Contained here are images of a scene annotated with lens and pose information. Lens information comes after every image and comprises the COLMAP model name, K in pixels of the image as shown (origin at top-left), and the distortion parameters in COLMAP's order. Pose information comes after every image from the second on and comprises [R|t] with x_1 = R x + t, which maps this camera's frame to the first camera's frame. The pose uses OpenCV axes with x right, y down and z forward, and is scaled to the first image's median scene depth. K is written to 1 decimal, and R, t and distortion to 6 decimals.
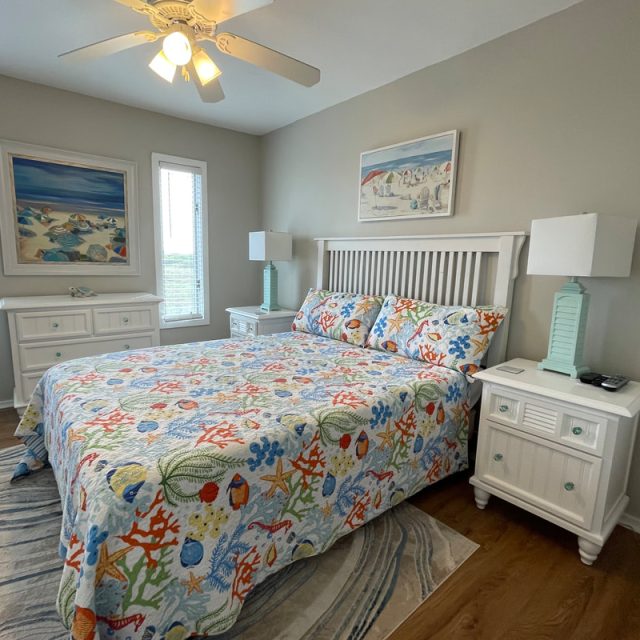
lens RADIAL K [[385.1, 0, 313.5], [0, 385.1, 318.6], [0, 0, 1]] dist [-0.004847, -0.000845]
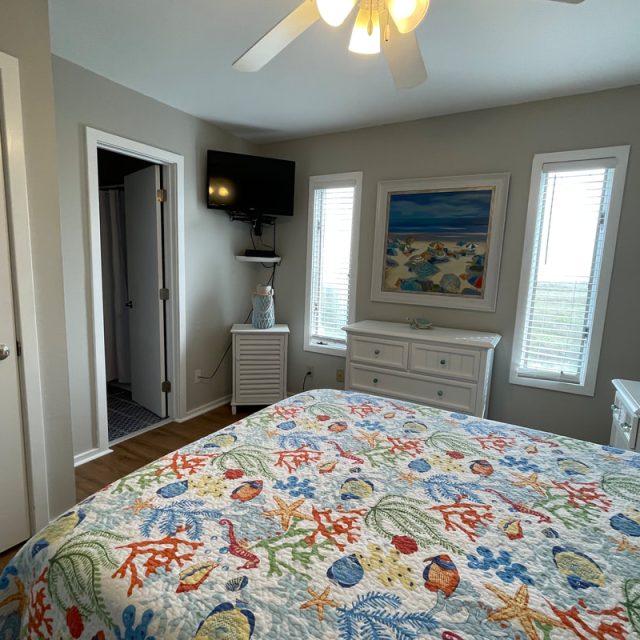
lens RADIAL K [[385.1, 0, 319.8], [0, 385.1, 320.6], [0, 0, 1]] dist [-0.004847, -0.000845]
pose [[0.359365, 0.114965, -0.926088, 0.198891], [-0.175267, 0.983038, 0.054024, -0.087610], [0.916591, 0.142898, 0.373419, 0.433724]]
